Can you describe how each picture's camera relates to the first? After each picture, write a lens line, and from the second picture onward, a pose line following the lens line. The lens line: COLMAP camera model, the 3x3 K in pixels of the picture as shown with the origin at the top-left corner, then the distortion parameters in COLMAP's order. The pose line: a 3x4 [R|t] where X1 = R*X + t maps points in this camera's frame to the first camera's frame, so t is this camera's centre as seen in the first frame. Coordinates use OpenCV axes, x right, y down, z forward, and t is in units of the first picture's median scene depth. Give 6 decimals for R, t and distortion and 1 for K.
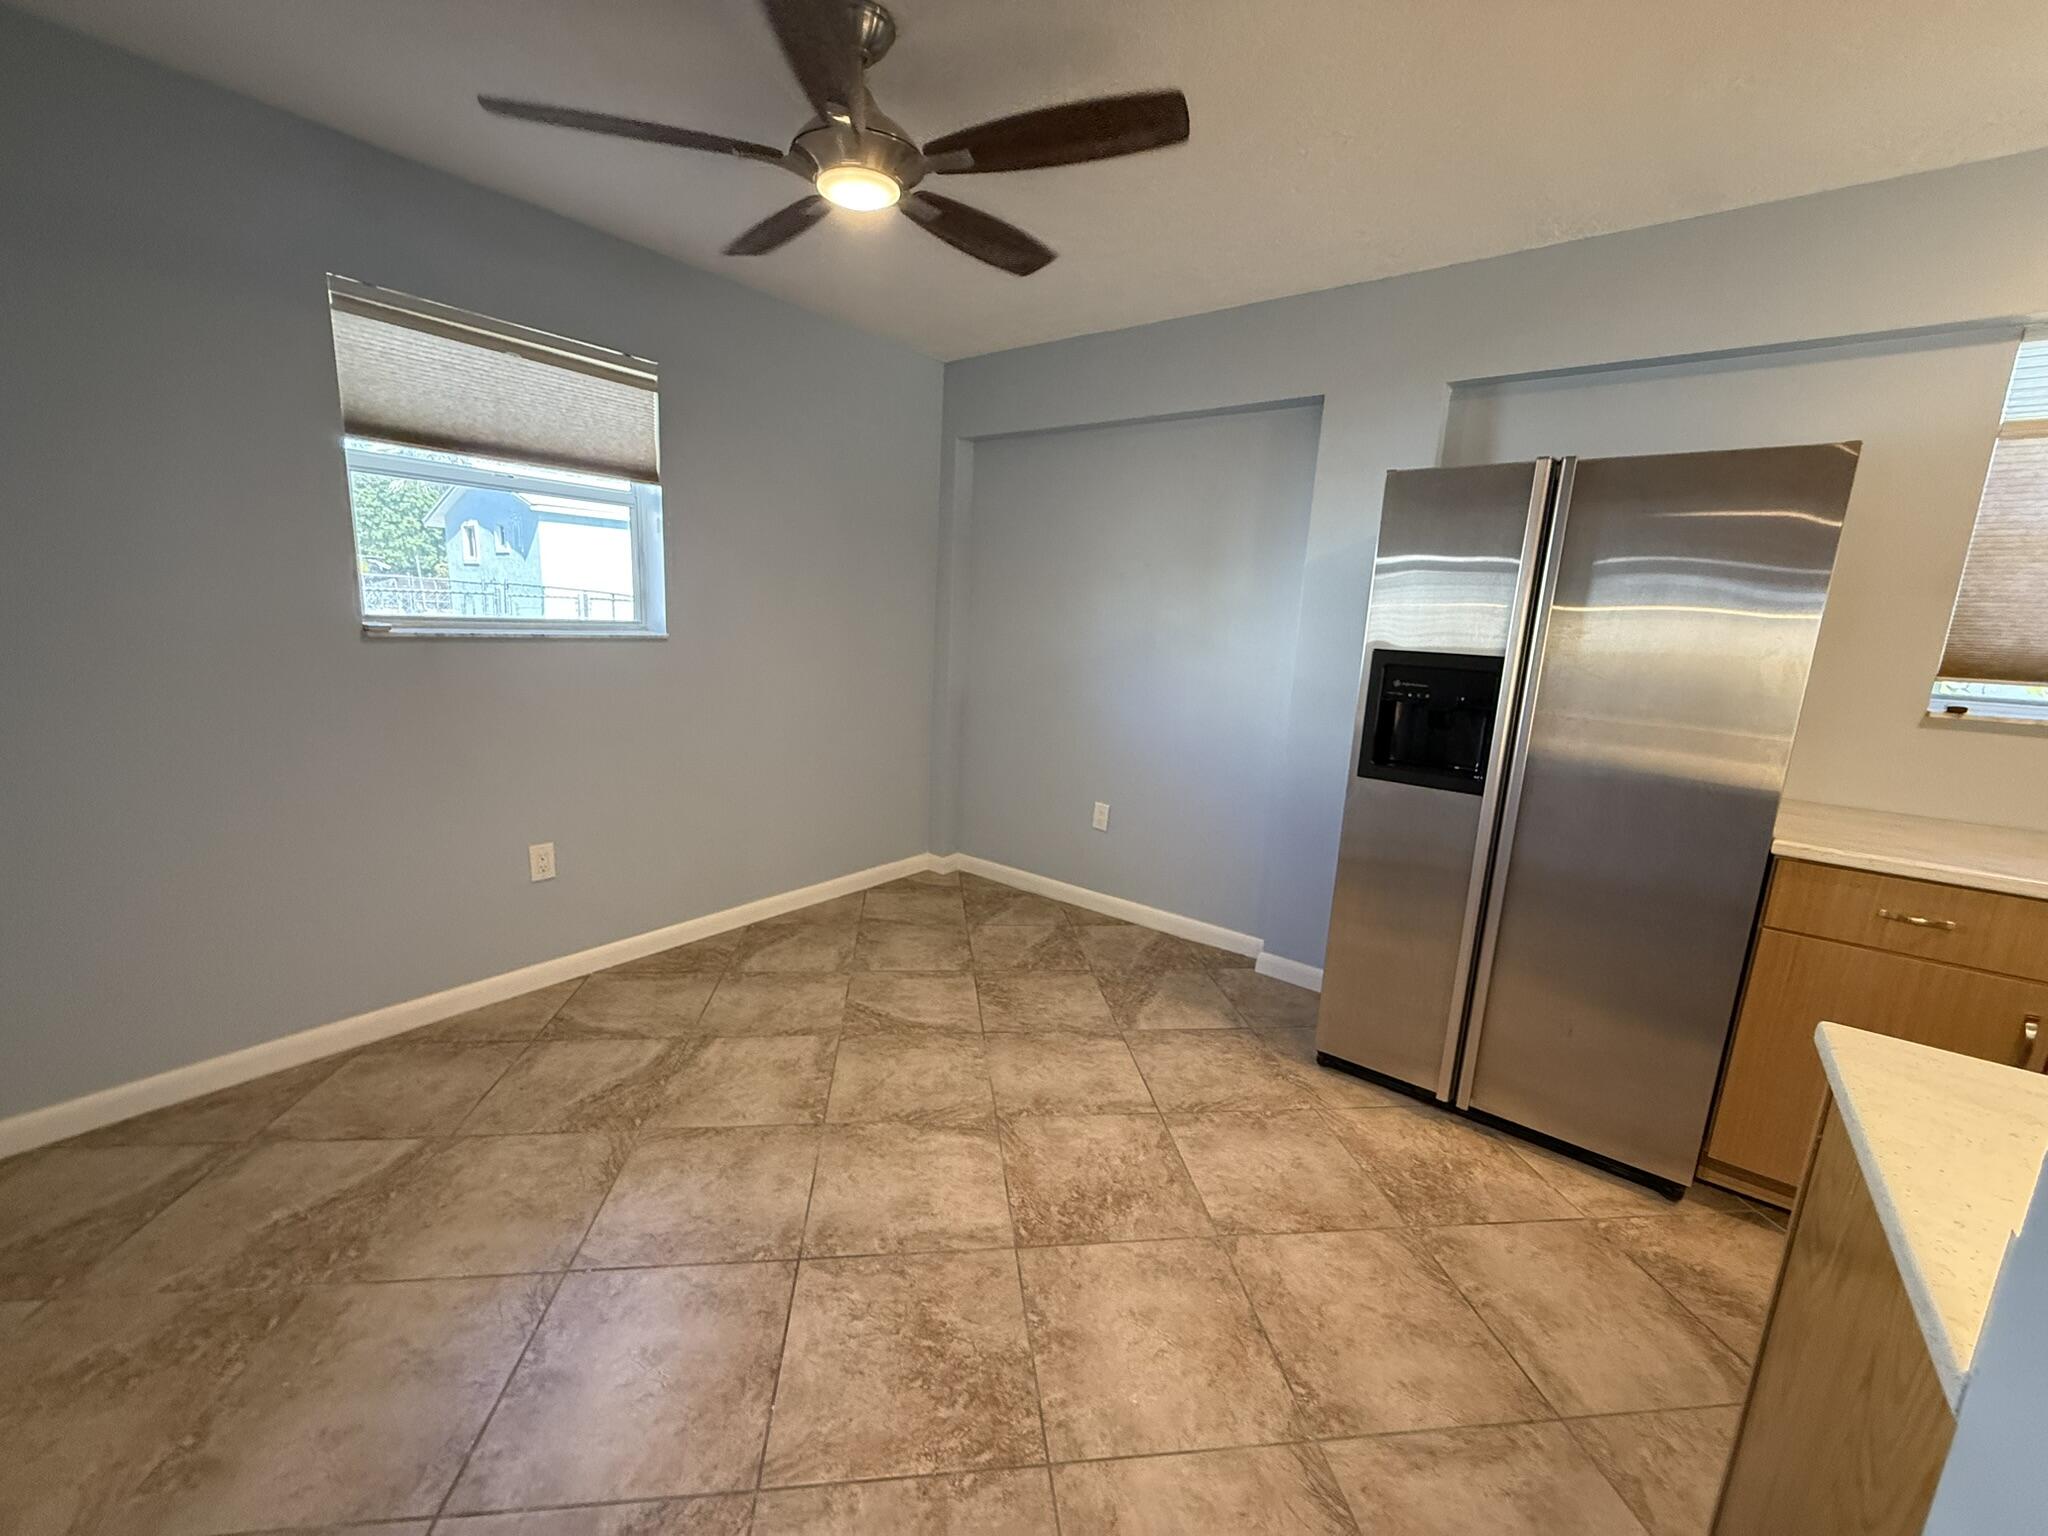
lens RADIAL K [[822.0, 0, 1019.4], [0, 822.0, 769.2], [0, 0, 1]] dist [-0.000411, 0.000116]
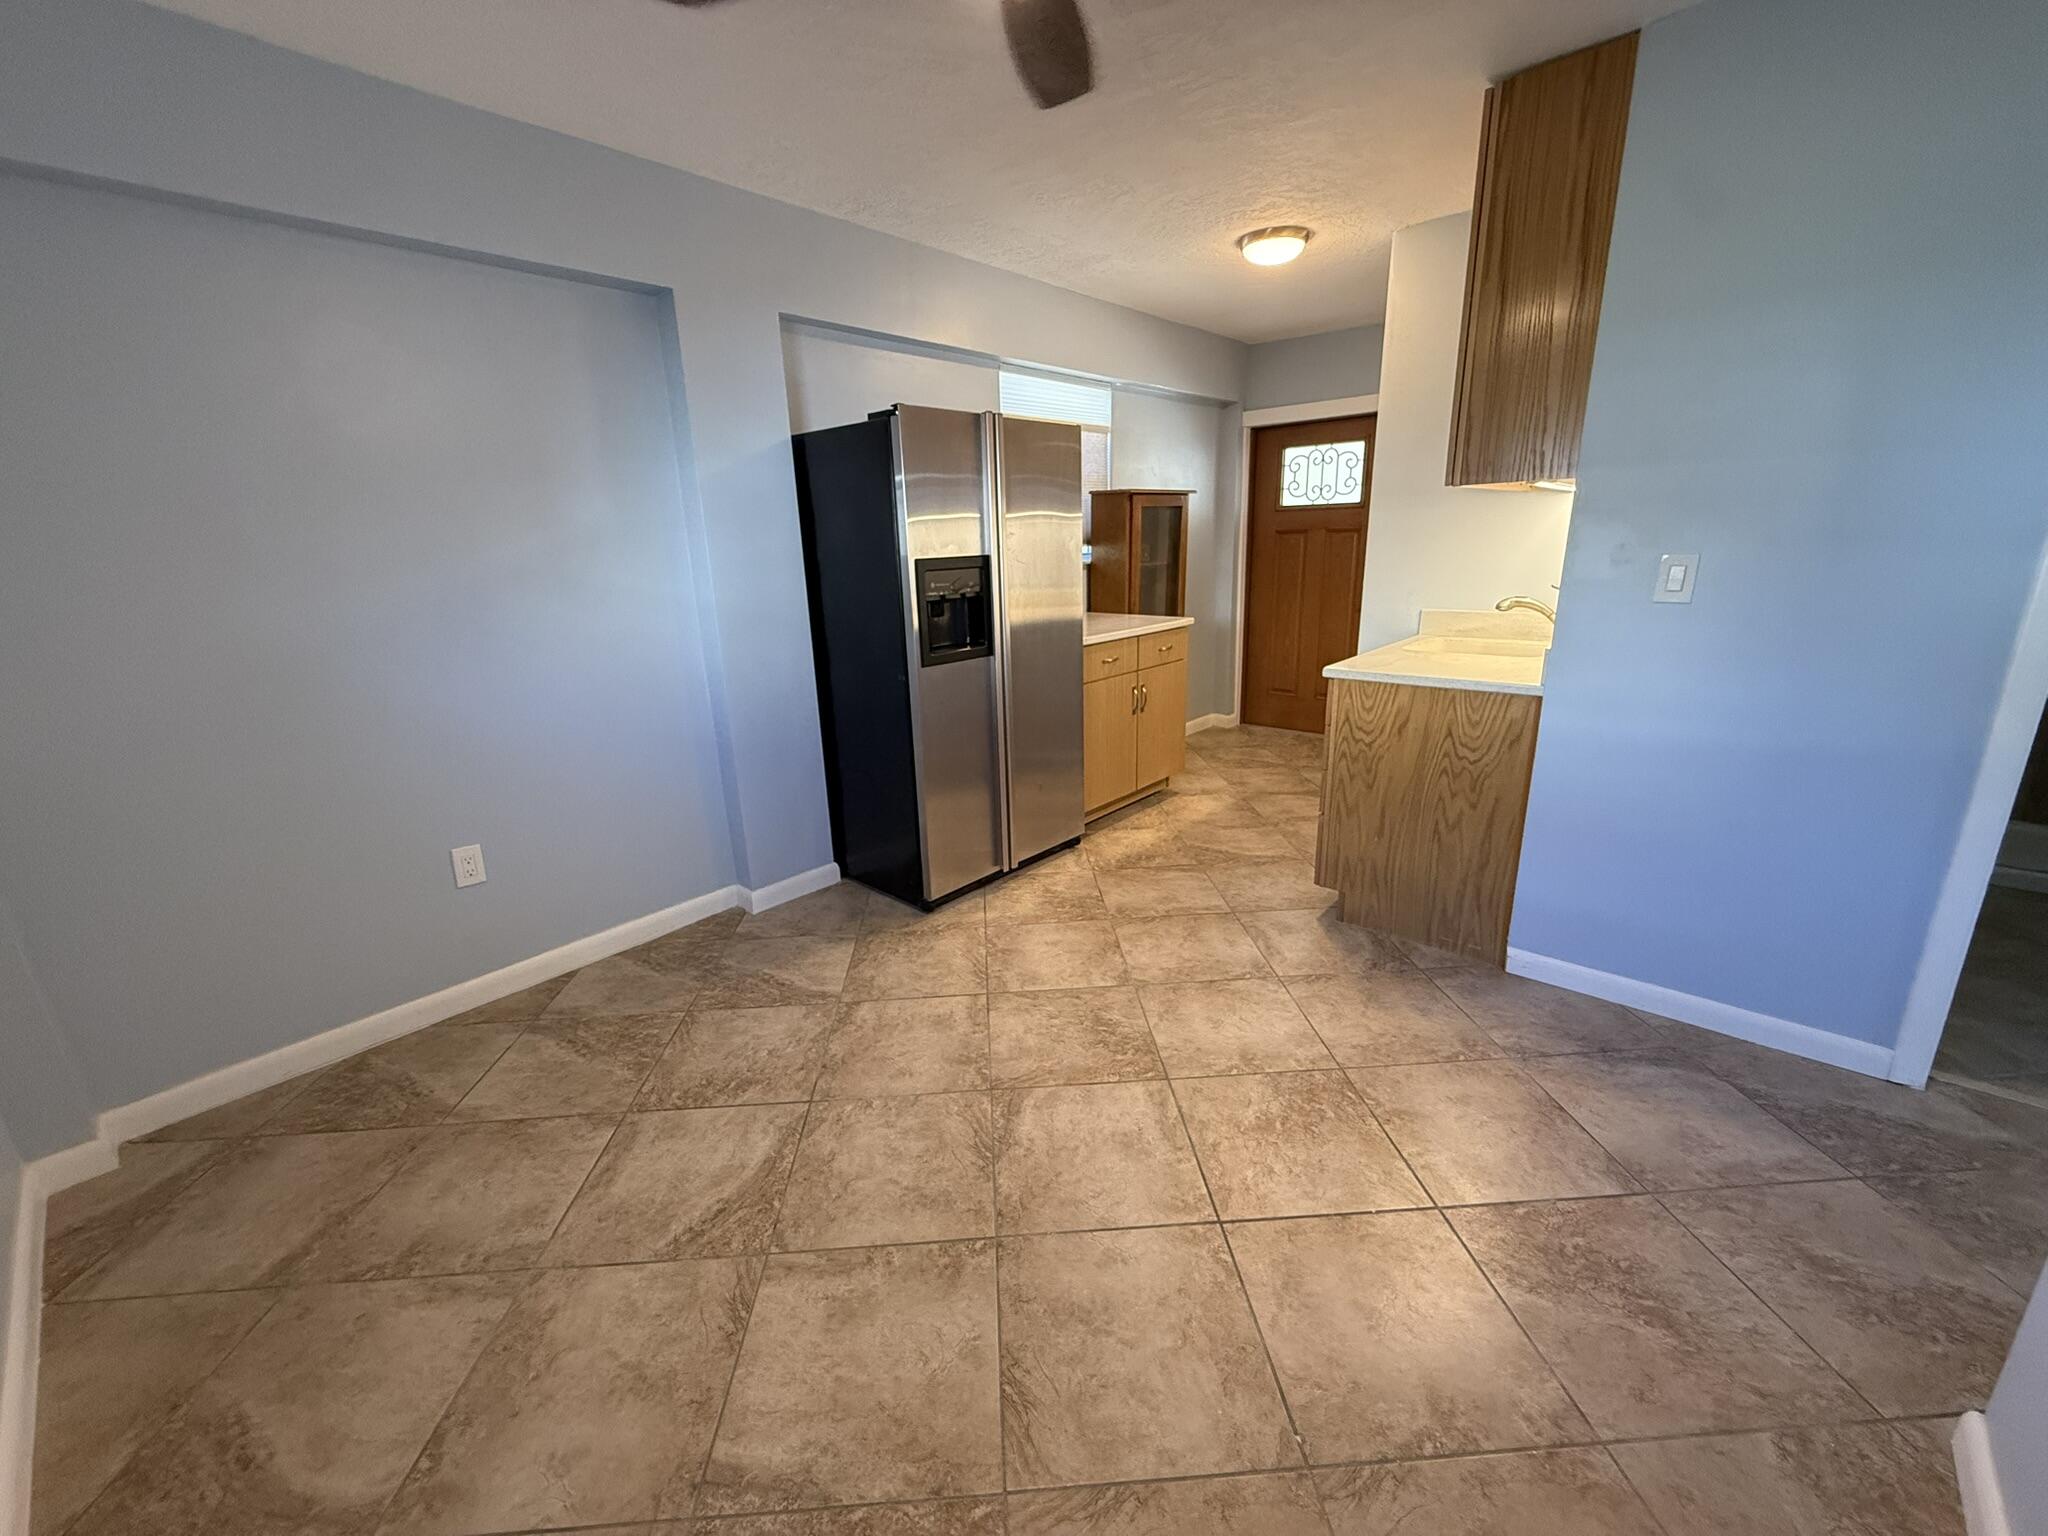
lens RADIAL K [[822.0, 0, 1019.4], [0, 822.0, 769.2], [0, 0, 1]] dist [-0.000411, 0.000116]
pose [[0.057094, -0.321835, 0.945073, -0.899690], [0.223897, 0.926633, 0.302030, -0.218572], [-0.972939, 0.194355, 0.124963, 0.877159]]
